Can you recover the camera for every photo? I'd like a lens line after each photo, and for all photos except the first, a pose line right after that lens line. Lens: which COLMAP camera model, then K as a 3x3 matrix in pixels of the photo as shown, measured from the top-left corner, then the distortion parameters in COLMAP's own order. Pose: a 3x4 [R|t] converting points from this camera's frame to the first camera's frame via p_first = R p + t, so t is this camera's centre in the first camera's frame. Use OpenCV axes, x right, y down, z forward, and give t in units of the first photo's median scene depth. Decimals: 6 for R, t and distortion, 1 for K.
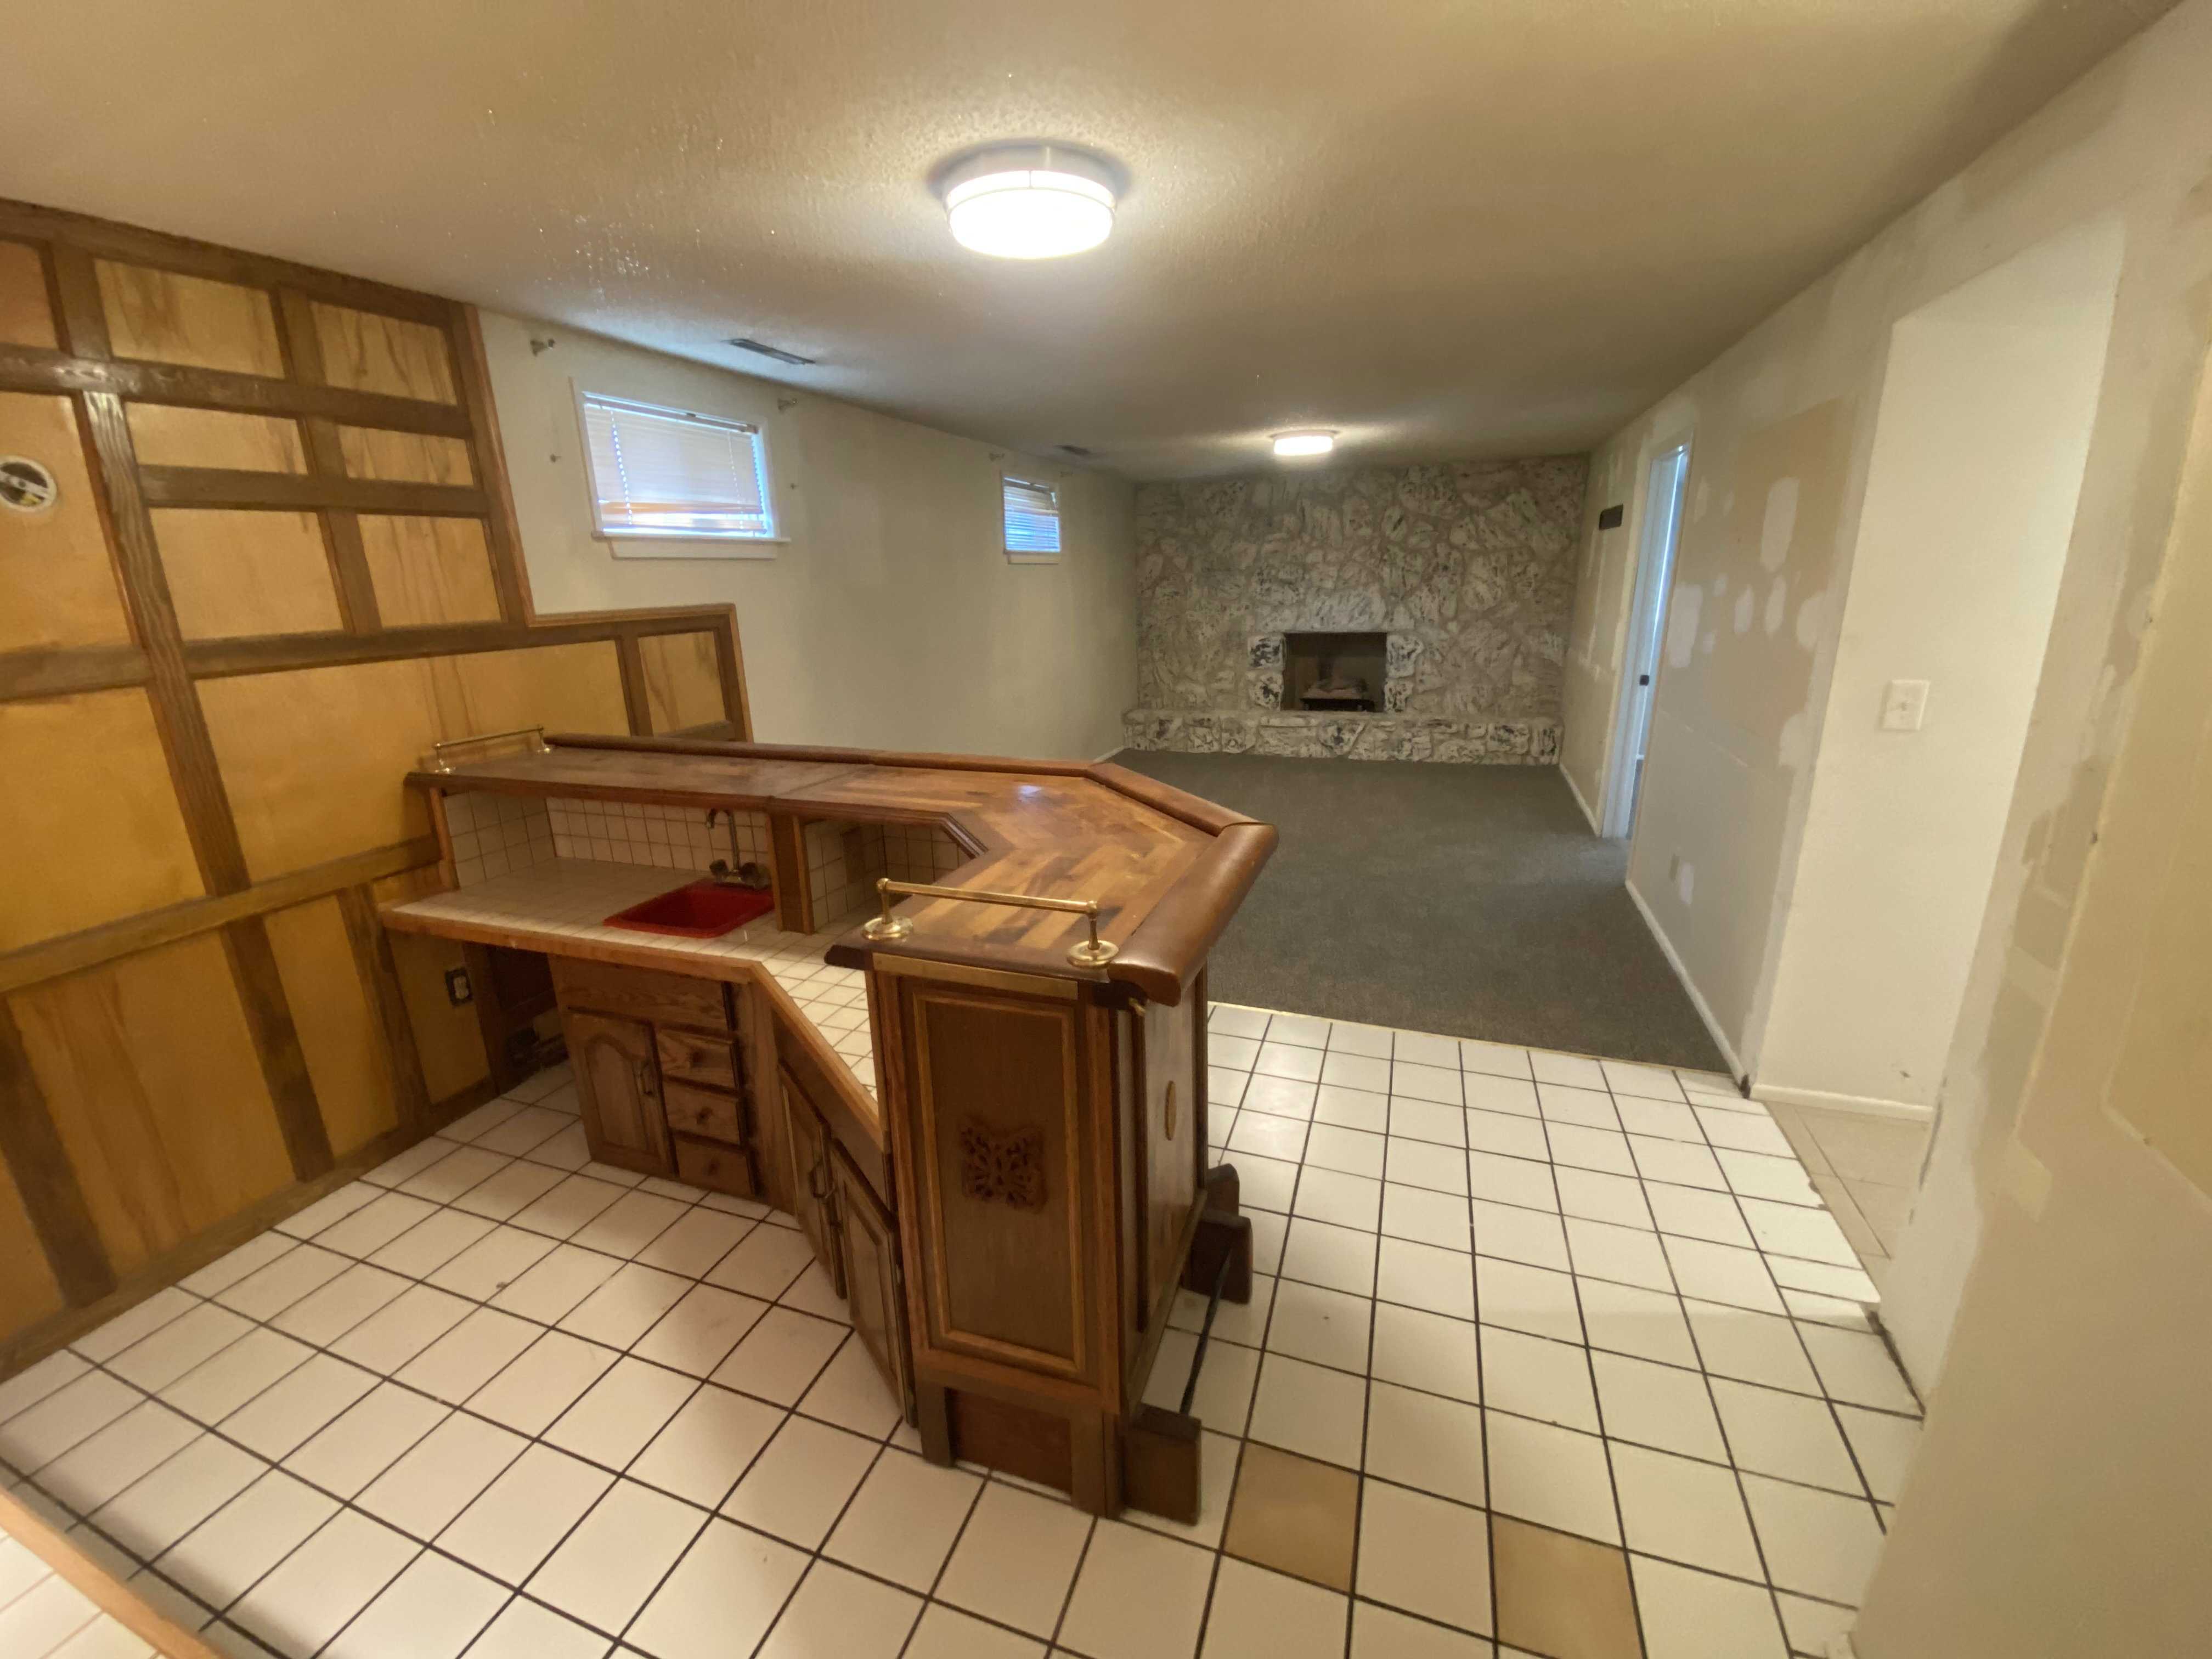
lens RADIAL K [[895.4, 0, 1088.1], [0, 895.4, 824.4], [0, 0, 1]] dist [-0.000100, -0.001006]
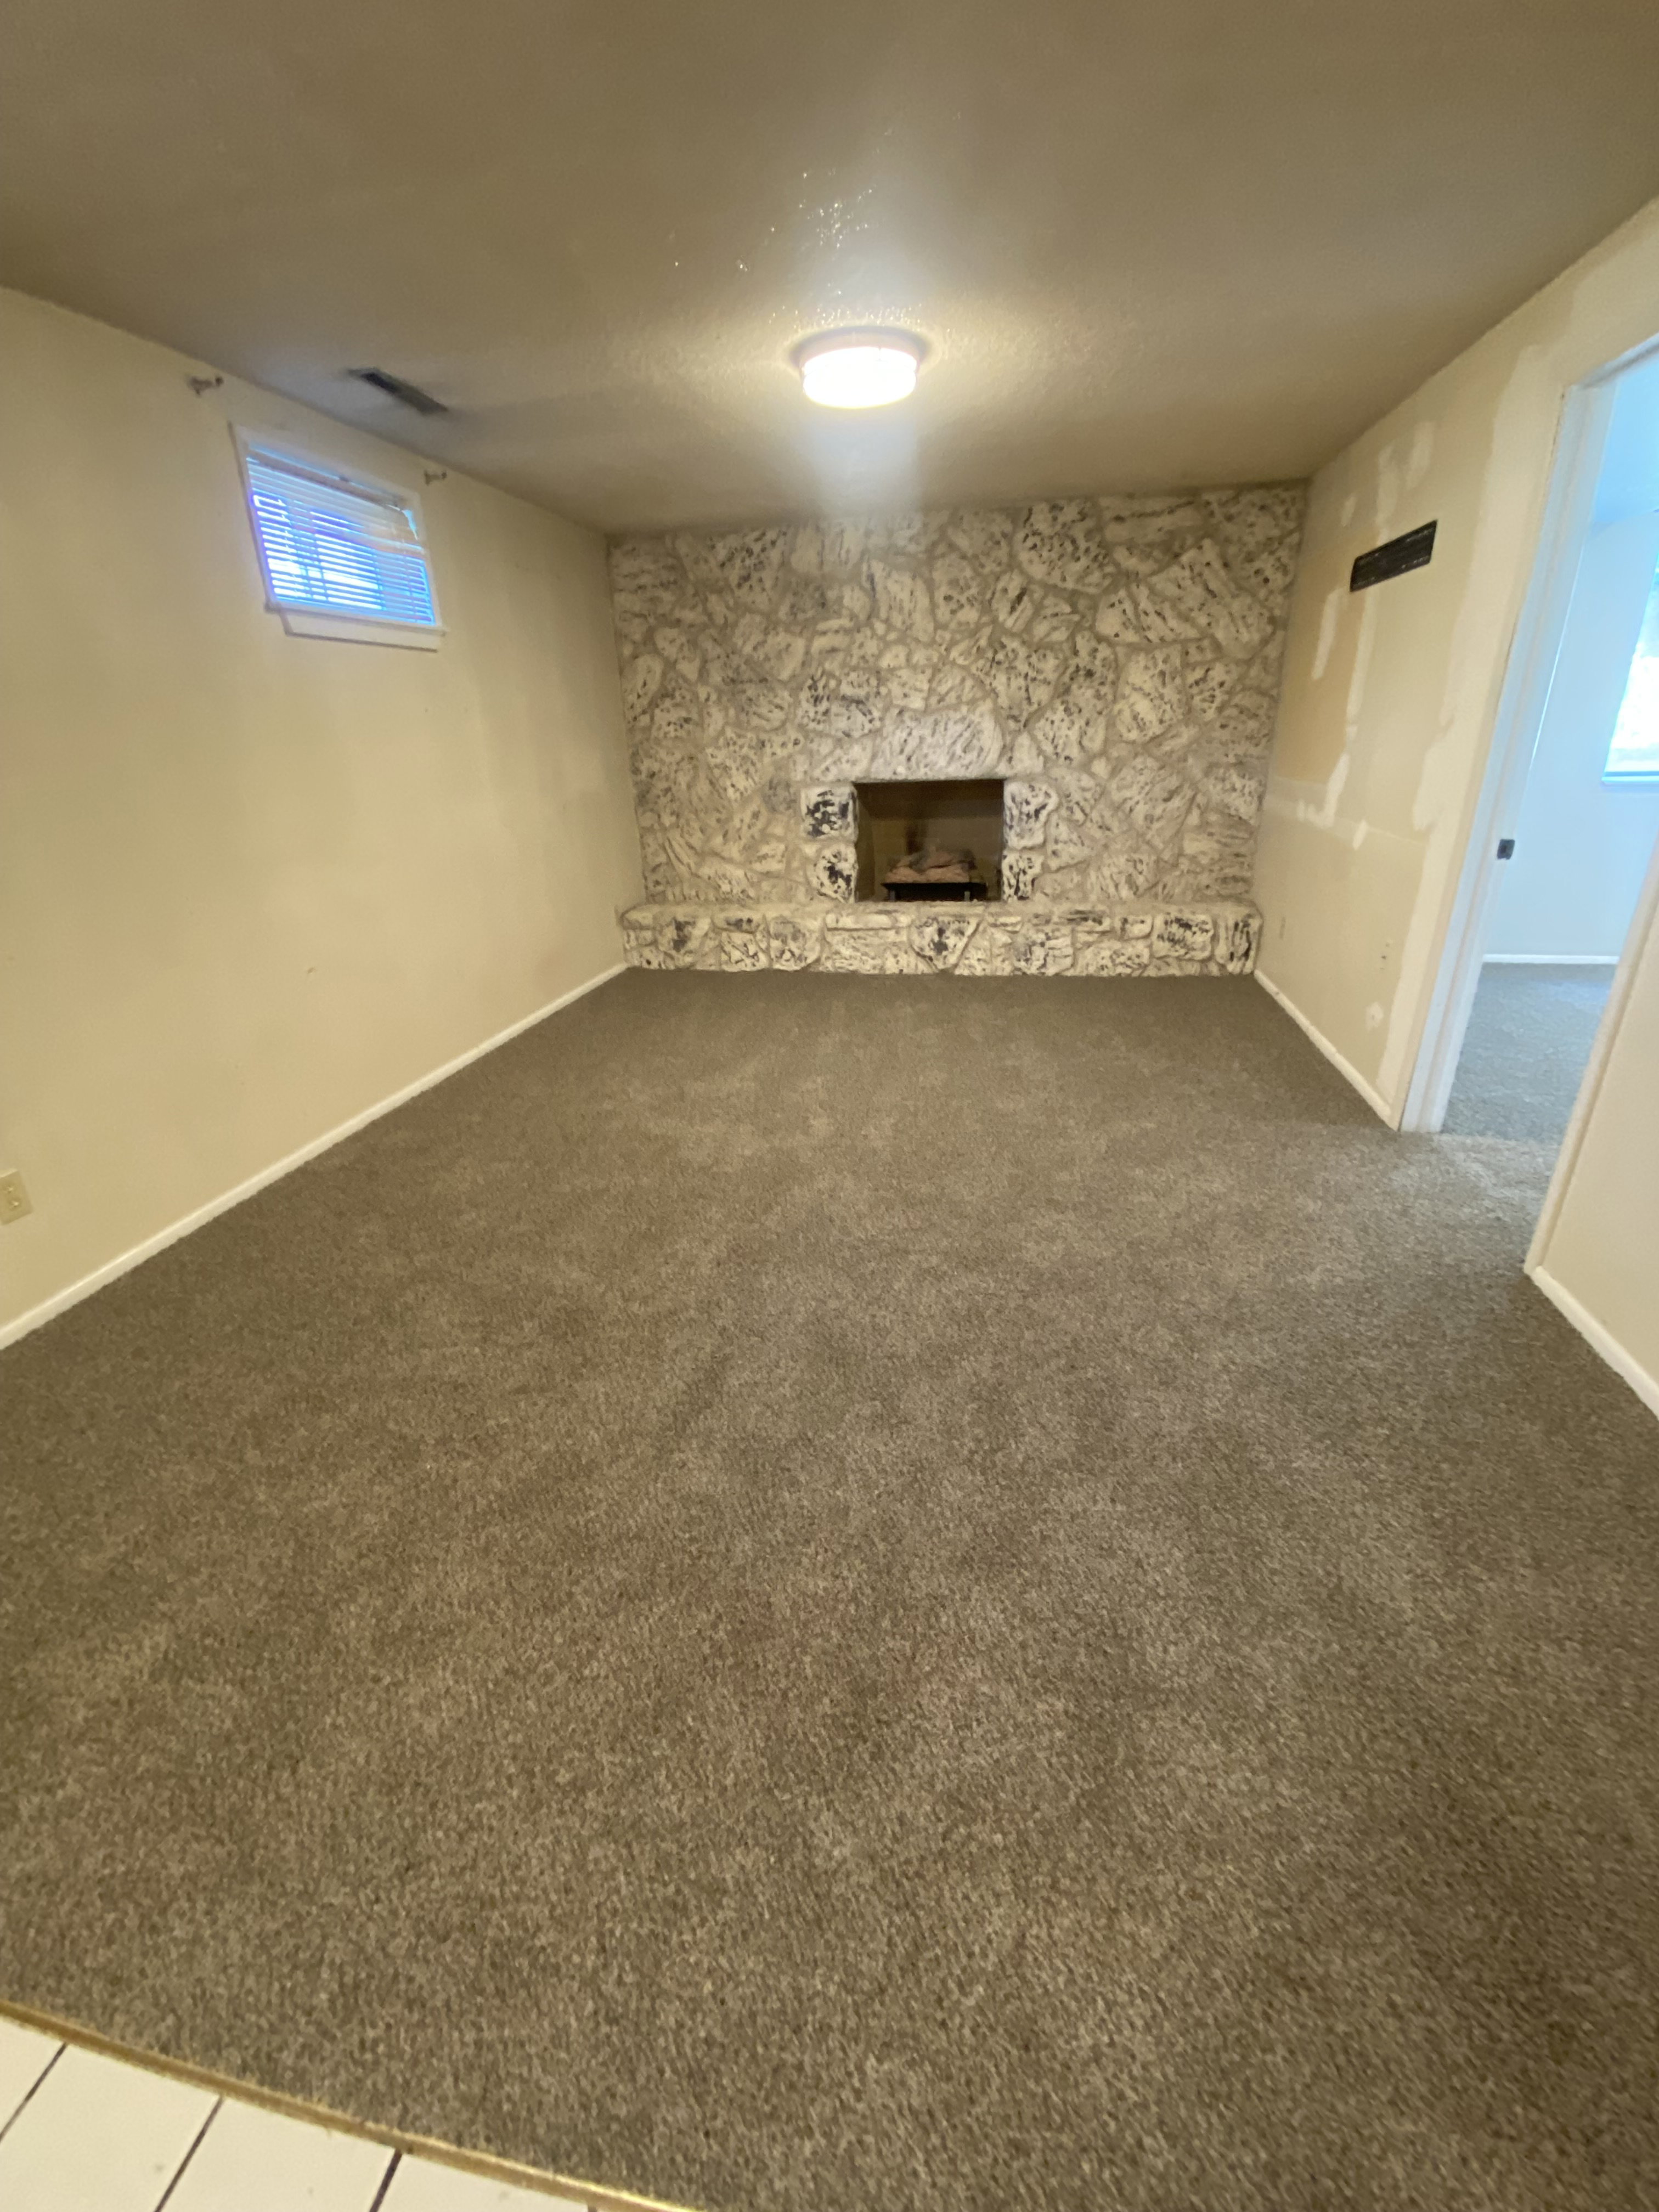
lens RADIAL K [[895.4, 0, 843.5], [0, 895.4, 1115.7], [0, 0, 1]] dist [-0.000100, -0.001006]
pose [[0.982584, -0.076193, 0.169478, 0.084882], [0.053250, 0.989273, 0.136028, -0.063806], [-0.178024, -0.124634, 0.976101, 0.342898]]
